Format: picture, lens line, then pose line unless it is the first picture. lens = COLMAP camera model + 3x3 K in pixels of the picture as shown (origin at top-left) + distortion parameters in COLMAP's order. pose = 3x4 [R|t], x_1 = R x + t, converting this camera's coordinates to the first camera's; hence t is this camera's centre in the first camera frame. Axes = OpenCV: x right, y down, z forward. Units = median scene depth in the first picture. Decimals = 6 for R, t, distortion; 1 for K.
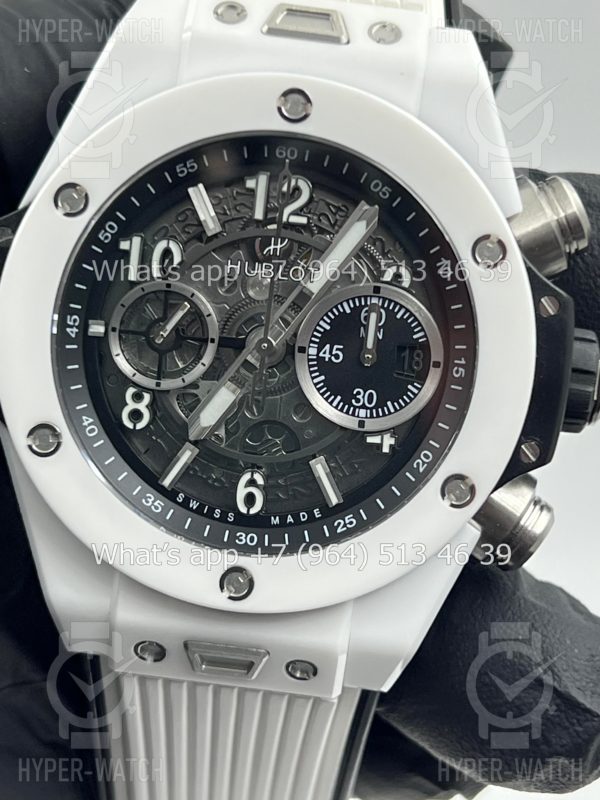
lens RADIAL K [[2120.3, 0, 301.5], [0, 2120.3, 402.0], [0, 0, 1]] dist [0.345684, 0.000000]
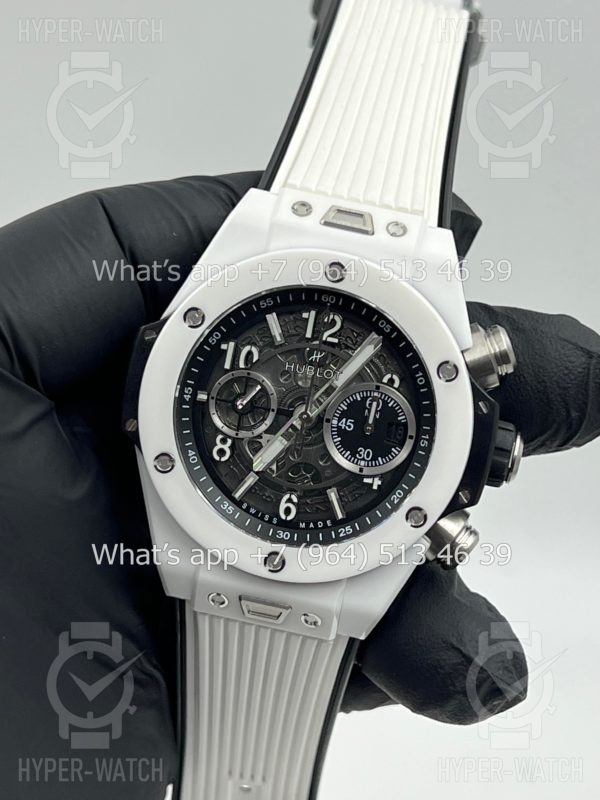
lens RADIAL K [[2120.3, 0, 295.5], [0, 2120.3, 396.3], [0, 0, 1]] dist [0.345684, 0.000000]
pose [[0.995202, 0.086713, -0.045320, 0.046747], [-0.086774, 0.996228, 0.000627, -0.041745], [0.045204, 0.003308, 0.998972, -0.600924]]
